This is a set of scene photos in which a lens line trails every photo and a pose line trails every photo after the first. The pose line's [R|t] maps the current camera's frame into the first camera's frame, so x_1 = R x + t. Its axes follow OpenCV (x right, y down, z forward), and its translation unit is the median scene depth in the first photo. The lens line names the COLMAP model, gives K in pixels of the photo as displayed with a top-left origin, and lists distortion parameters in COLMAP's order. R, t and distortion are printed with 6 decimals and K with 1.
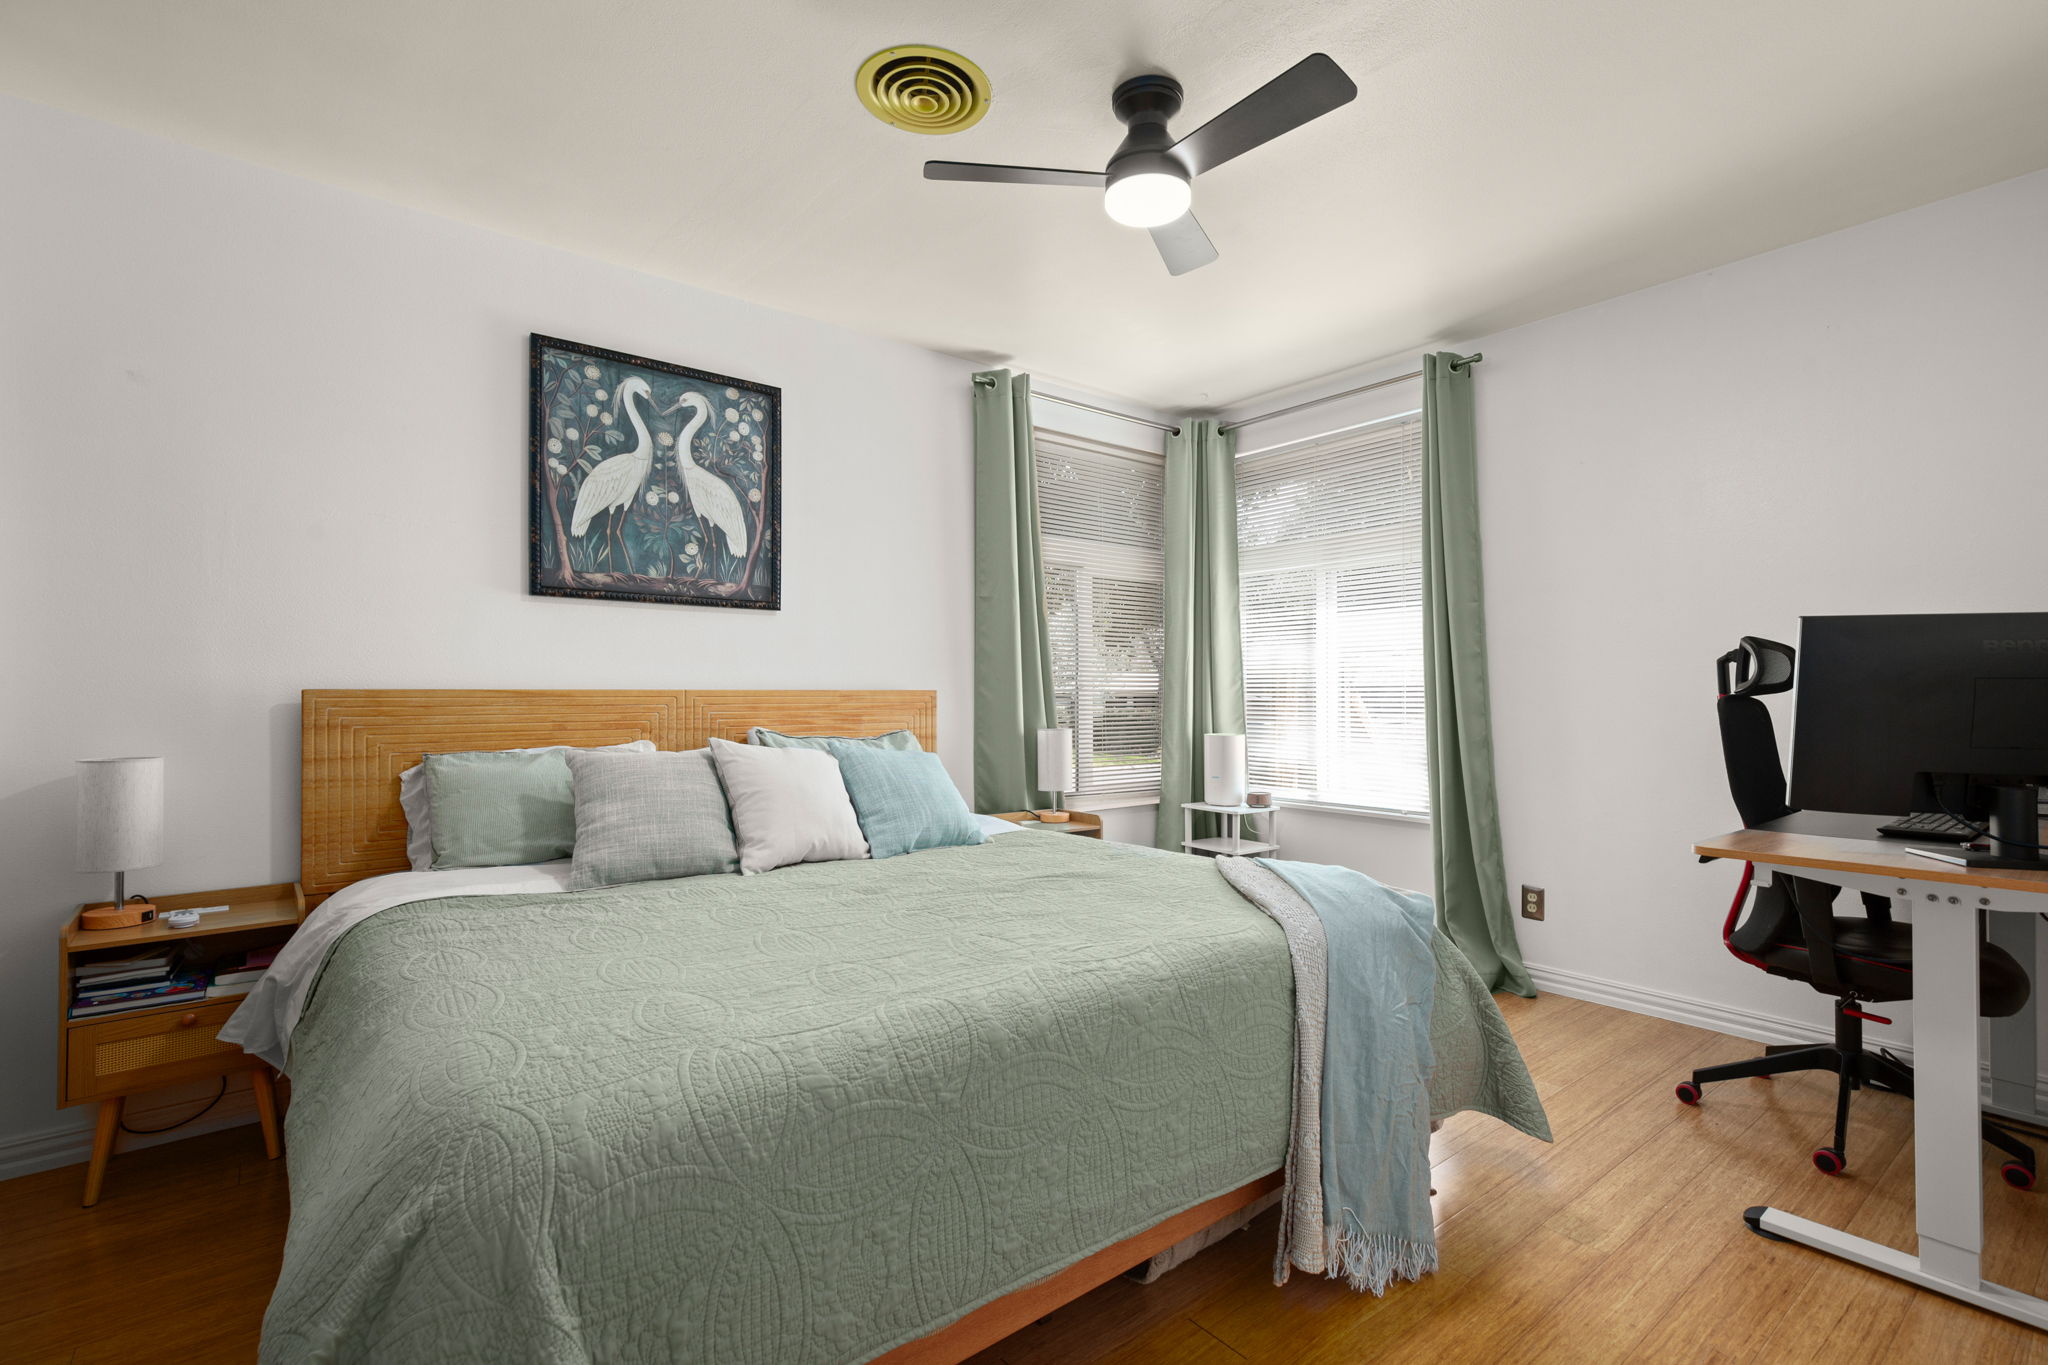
lens RADIAL K [[912.5, 0, 1024.0], [0, 912.5, 682.5], [0, 0, 1]] dist [-0.000135, -0.000061]
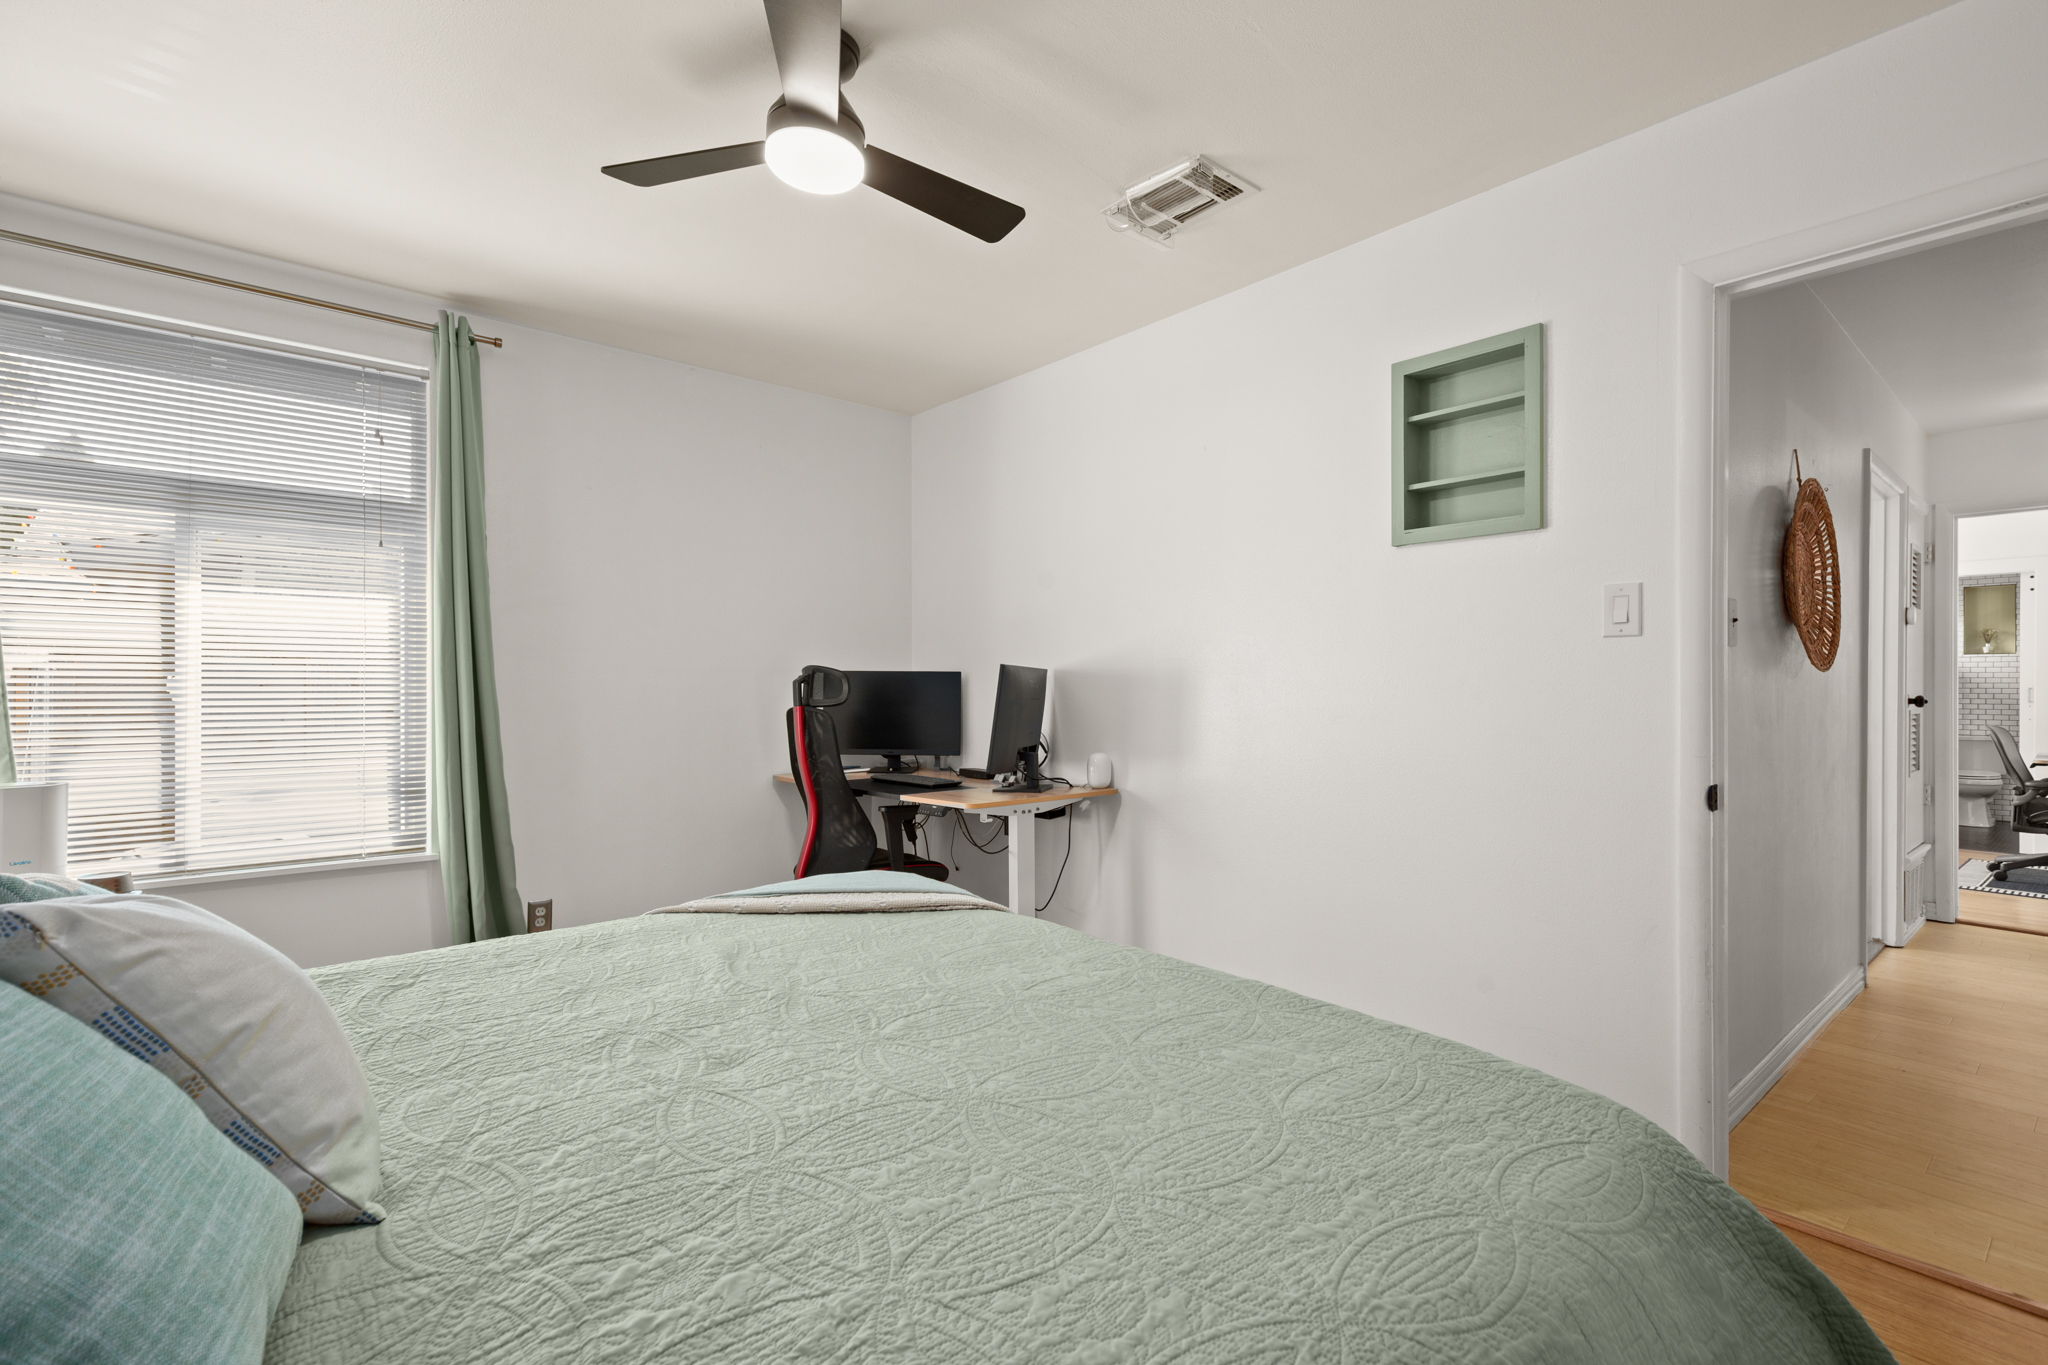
lens RADIAL K [[948.7, 0, 1024.0], [0, 948.7, 682.5], [0, 0, 1]] dist [-0.000658, -0.000074]
pose [[-0.025627, 0.010977, 0.999611, -0.486710], [-0.015528, 0.999815, -0.011377, -0.009621], [-0.999551, -0.015814, -0.025451, 0.503312]]
